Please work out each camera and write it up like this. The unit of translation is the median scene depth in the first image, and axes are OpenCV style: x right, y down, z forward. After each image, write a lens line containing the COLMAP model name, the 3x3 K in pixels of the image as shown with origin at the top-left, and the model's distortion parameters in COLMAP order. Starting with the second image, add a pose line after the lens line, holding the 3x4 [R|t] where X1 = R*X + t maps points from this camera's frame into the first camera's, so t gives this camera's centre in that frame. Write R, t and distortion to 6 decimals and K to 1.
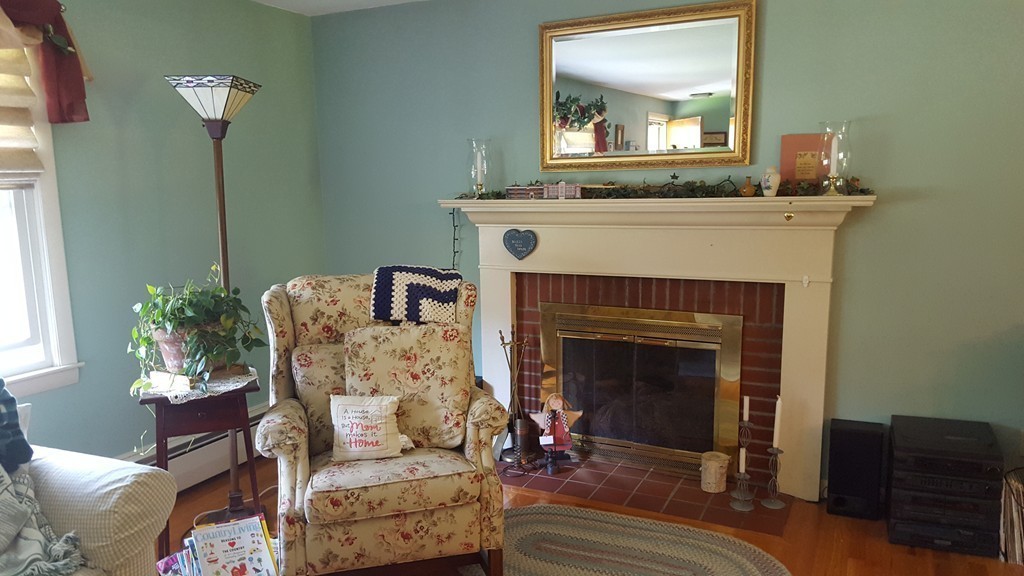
lens RADIAL K [[763.8, 0, 500.4], [0, 763.8, 303.3], [0, 0, 1]] dist [0.102861, -0.113856]
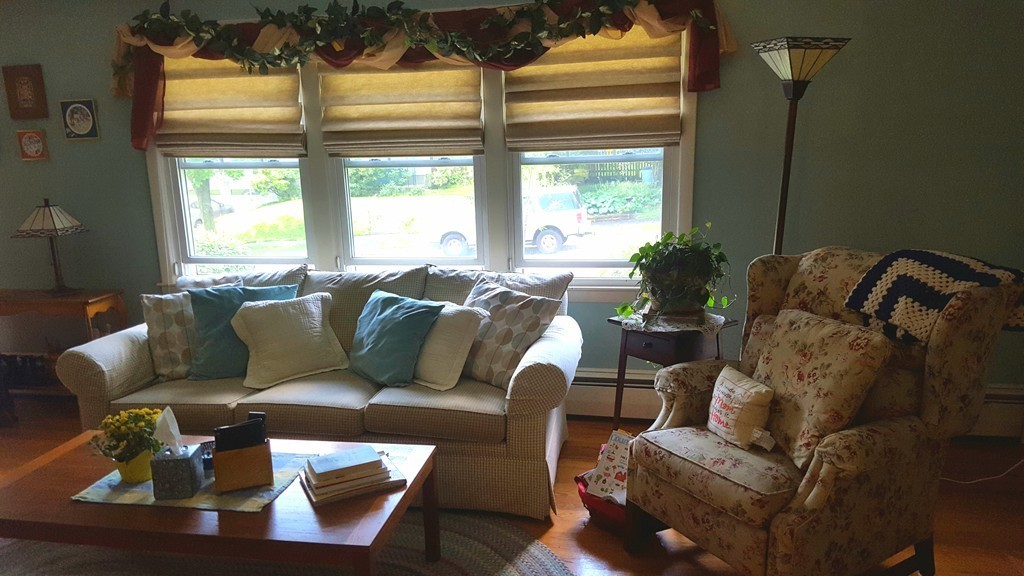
lens RADIAL K [[763.8, 0, 505.5], [0, 763.8, 295.4], [0, 0, 1]] dist [0.102861, -0.113856]
pose [[0.262451, 0.214686, -0.940760, 0.529460], [-0.133995, 0.973599, 0.184799, -0.097309], [0.955596, 0.077556, 0.284289, 0.367152]]
